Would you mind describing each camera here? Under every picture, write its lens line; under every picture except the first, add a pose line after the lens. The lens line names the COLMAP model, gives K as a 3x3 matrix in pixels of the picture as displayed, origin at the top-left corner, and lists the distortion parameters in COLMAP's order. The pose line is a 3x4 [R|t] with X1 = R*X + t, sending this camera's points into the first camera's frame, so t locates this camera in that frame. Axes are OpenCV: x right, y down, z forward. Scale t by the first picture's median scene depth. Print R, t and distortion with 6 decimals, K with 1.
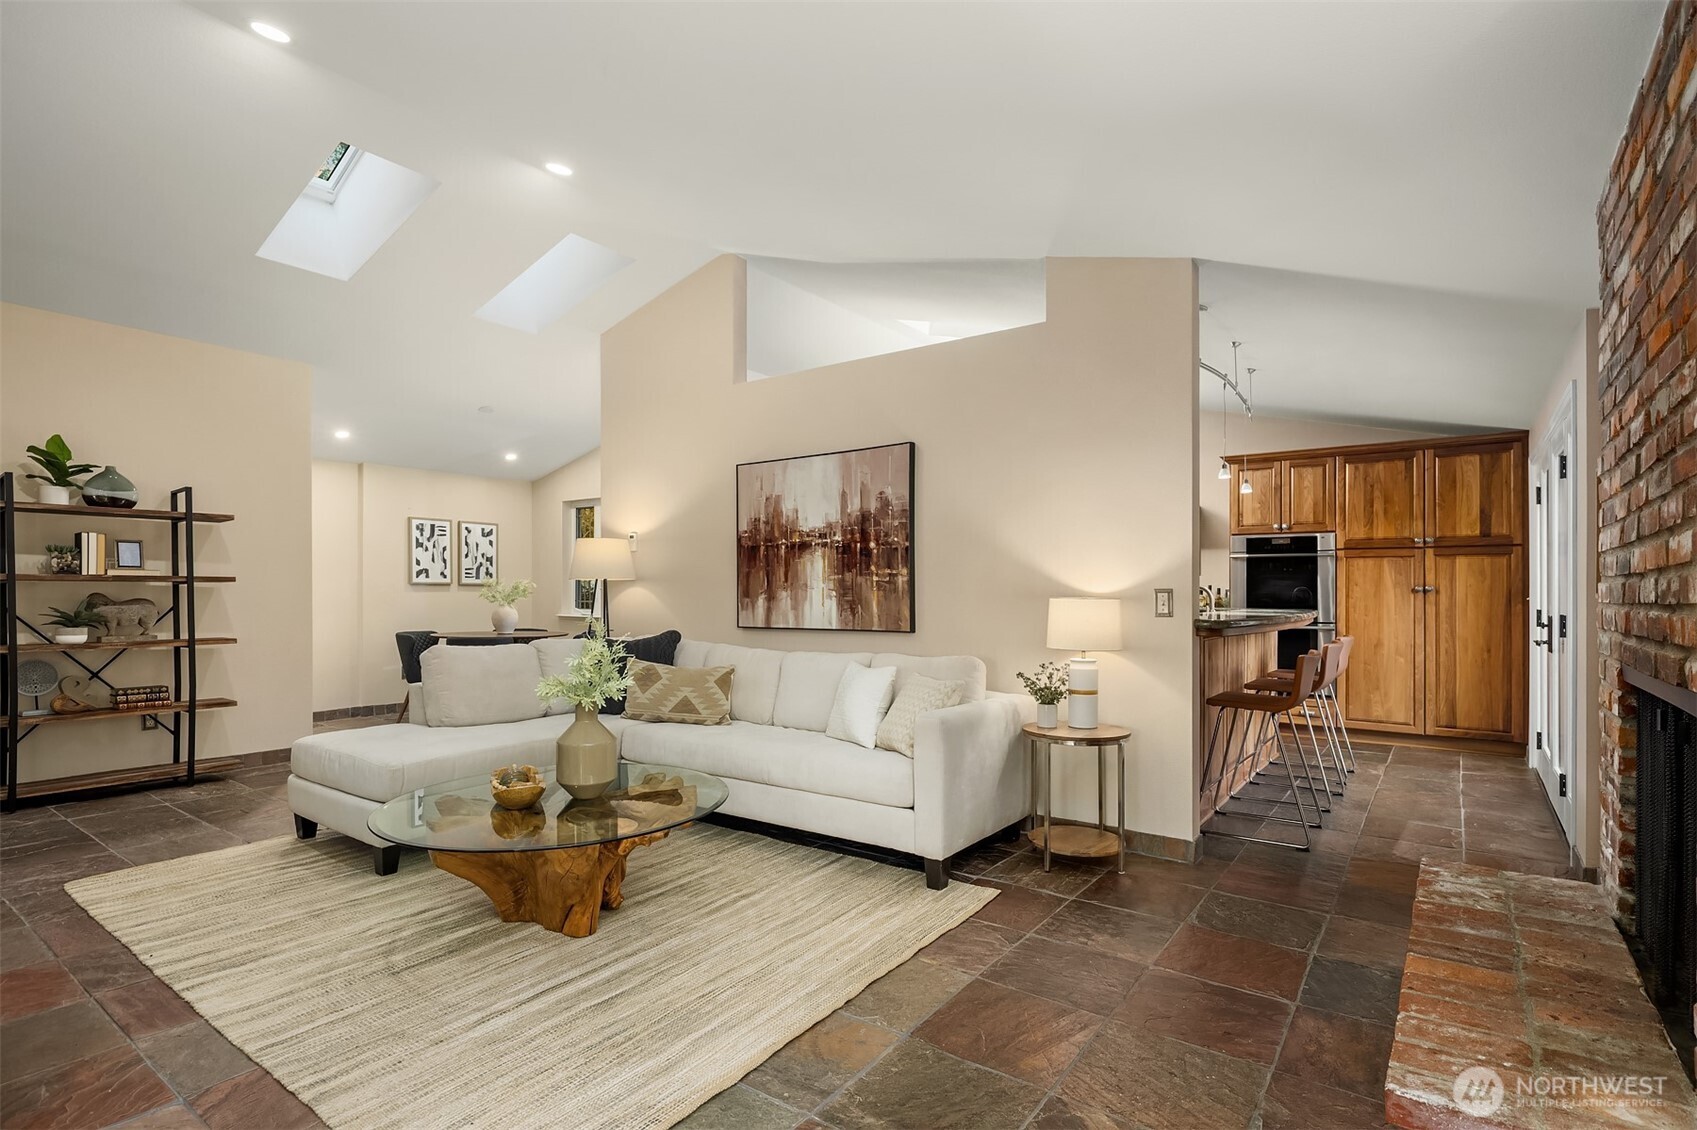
lens RADIAL K [[829.5, 0, 846.9], [0, 829.5, 578.5], [0, 0, 1]] dist [0.000493, -0.001200]
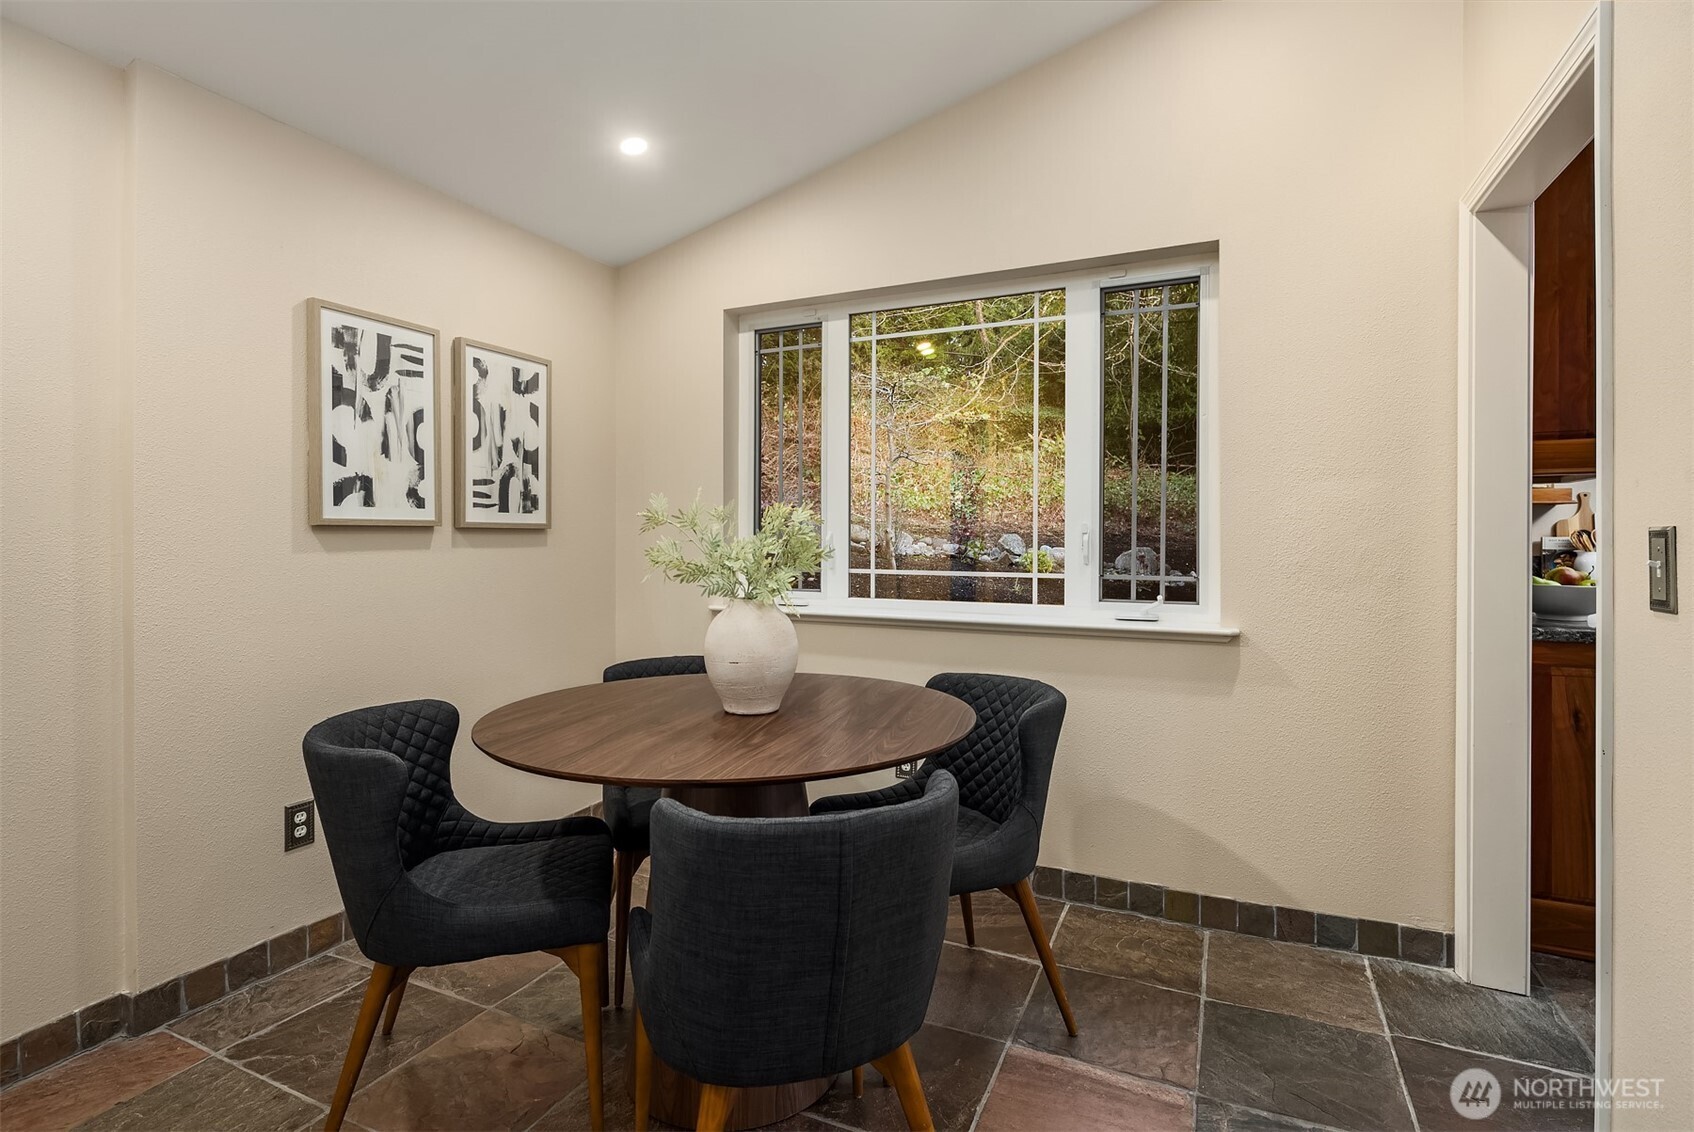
lens RADIAL K [[828.1, 0, 849.3], [0, 828.1, 515.8], [0, 0, 1]] dist [0.000493, -0.001200]
pose [[0.980673, -0.000235, 0.195652, -0.380138], [0.001643, 0.999974, -0.007038, 0.005147], [-0.195645, 0.007223, 0.980648, 0.645420]]
